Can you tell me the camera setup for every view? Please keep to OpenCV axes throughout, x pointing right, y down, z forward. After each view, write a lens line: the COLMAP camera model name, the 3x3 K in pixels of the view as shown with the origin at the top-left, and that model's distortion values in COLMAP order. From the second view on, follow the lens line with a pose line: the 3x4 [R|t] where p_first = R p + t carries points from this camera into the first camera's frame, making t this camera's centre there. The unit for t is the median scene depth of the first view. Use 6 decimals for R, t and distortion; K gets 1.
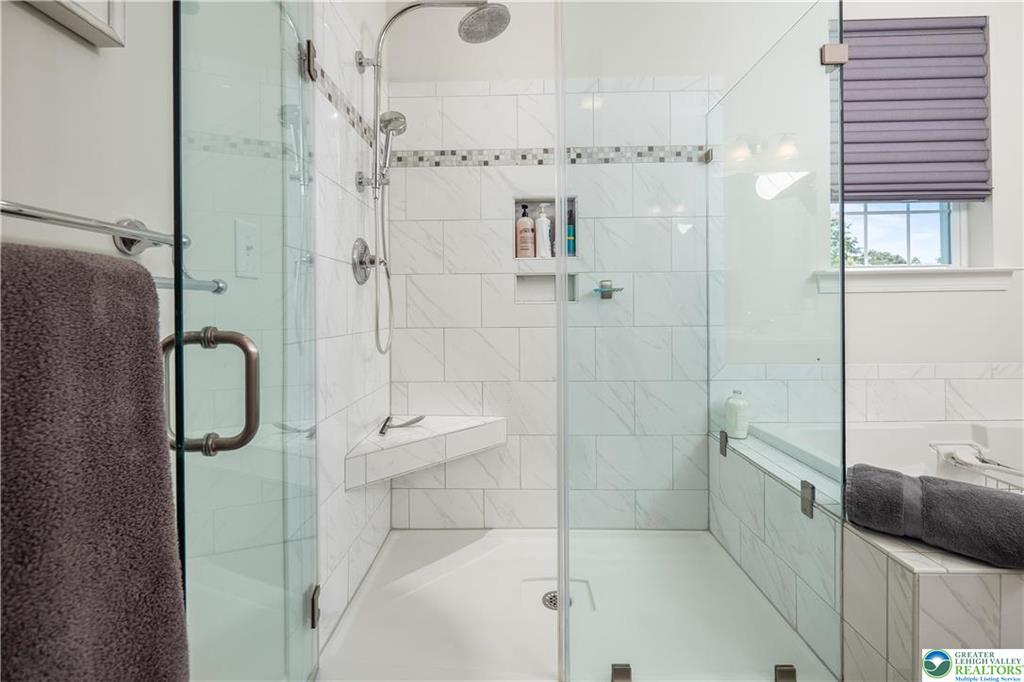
lens RADIAL K [[430.1, 0, 510.6], [0, 430.1, 326.4], [0, 0, 1]] dist [-0.004385, -0.000373]
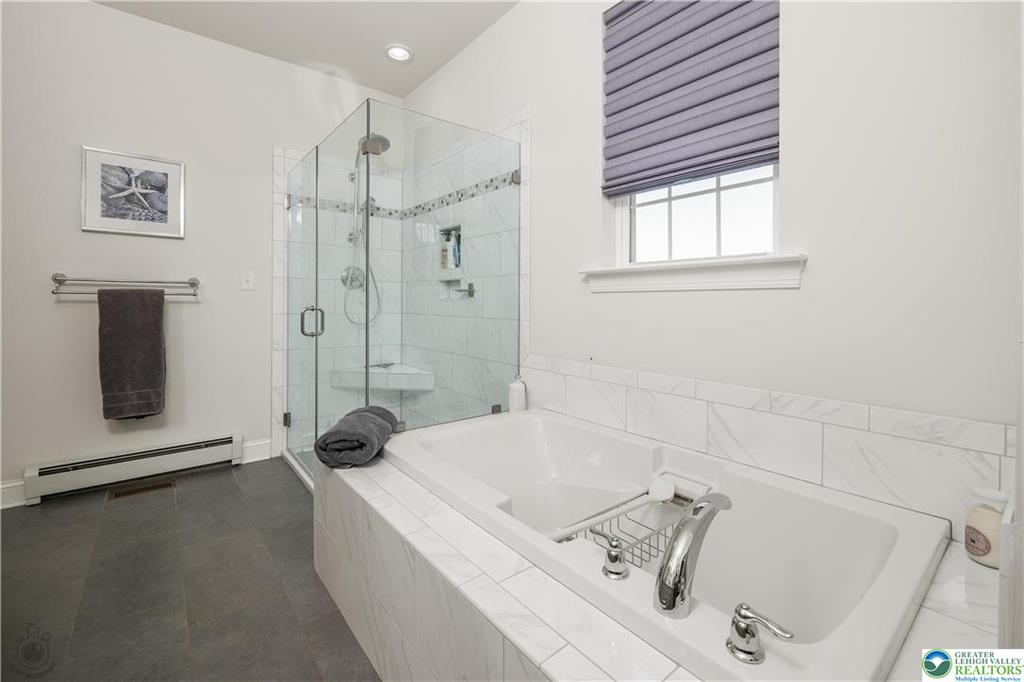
lens RADIAL K [[438.2, 0, 509.4], [0, 438.2, 305.9], [0, 0, 1]] dist [-0.008010, -0.000224]
pose [[0.646153, 0.020881, -0.762922, 1.360812], [-0.017411, 0.999769, 0.012617, -0.055710], [0.763009, 0.005130, 0.646367, 0.193799]]
